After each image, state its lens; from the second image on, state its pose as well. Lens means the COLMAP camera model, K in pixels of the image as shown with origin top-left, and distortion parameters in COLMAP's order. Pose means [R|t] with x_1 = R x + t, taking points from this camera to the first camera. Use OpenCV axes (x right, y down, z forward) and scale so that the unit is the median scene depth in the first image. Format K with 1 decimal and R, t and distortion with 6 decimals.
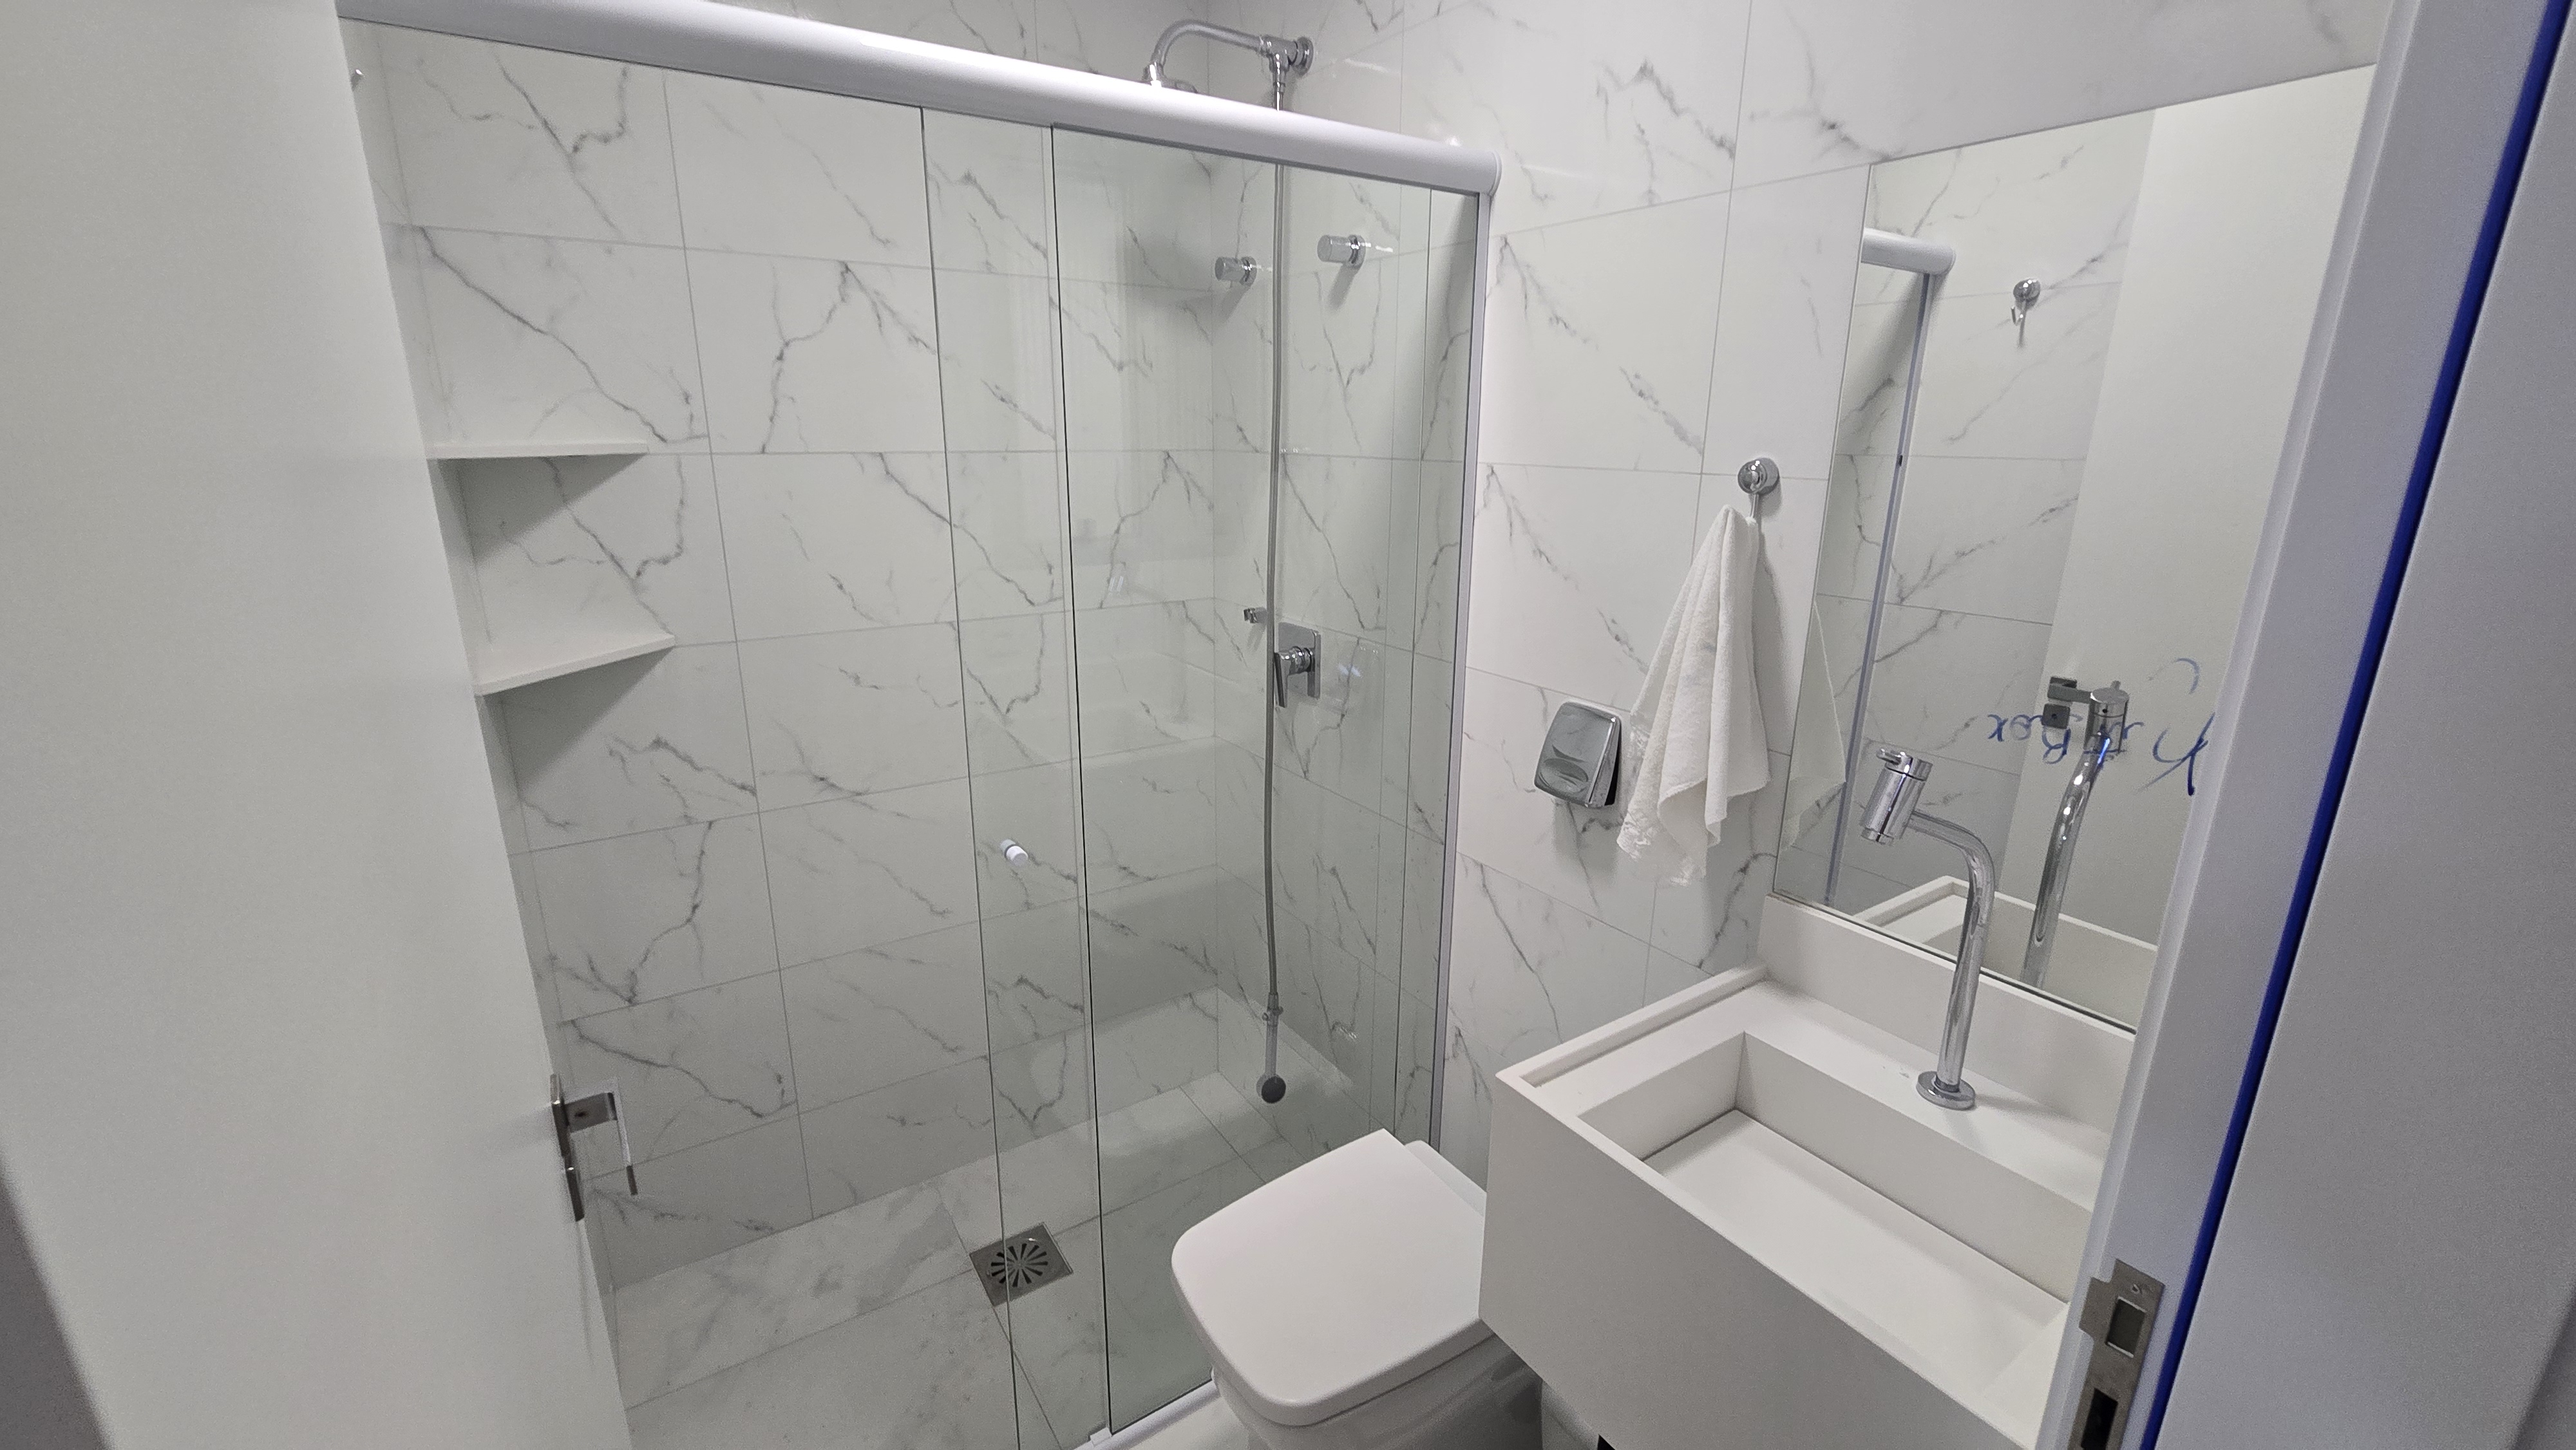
lens RADIAL K [[1047.0, 0, 1290.5], [0, 1047.0, 725.5], [0, 0, 1]] dist [-0.007703, 0.001476]
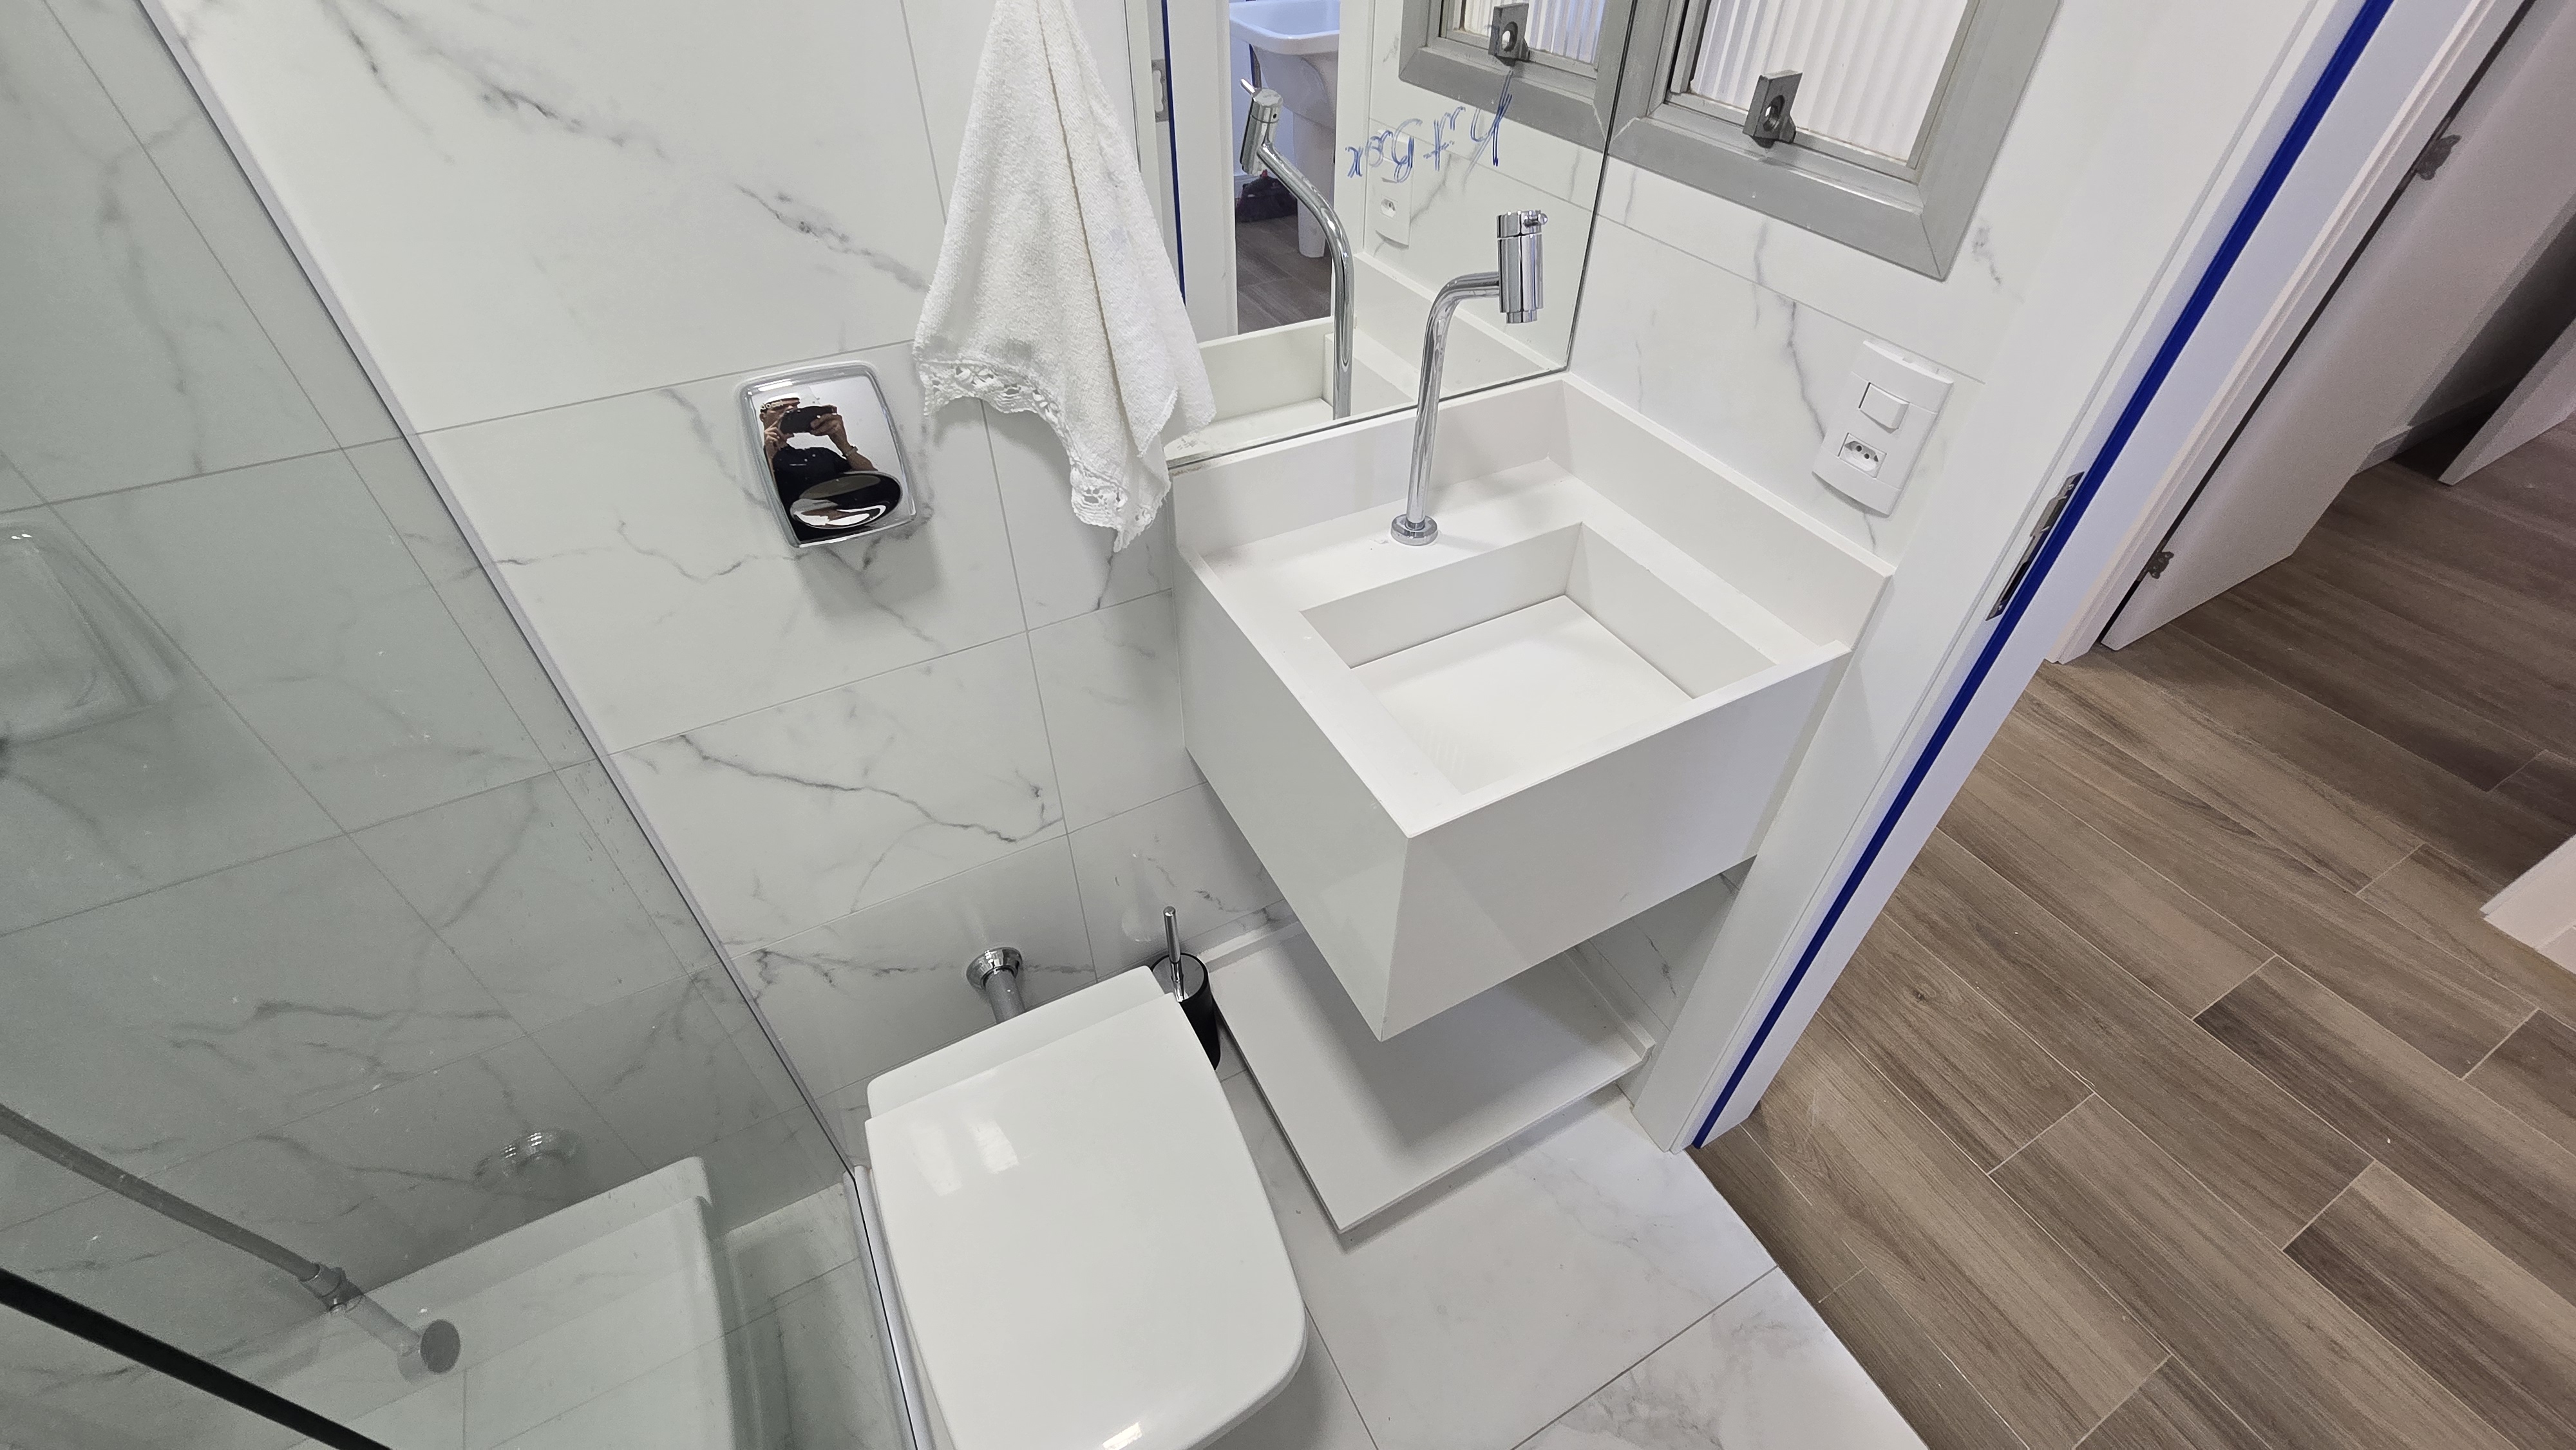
lens RADIAL K [[1047.0, 0, 1284.9], [0, 1047.0, 725.6], [0, 0, 1]] dist [-0.007703, 0.001476]
pose [[0.093881, -0.683302, 0.724075, -0.220776], [0.266862, 0.717944, 0.642915, -0.168247], [-0.959151, 0.132871, 0.249749, 0.612008]]
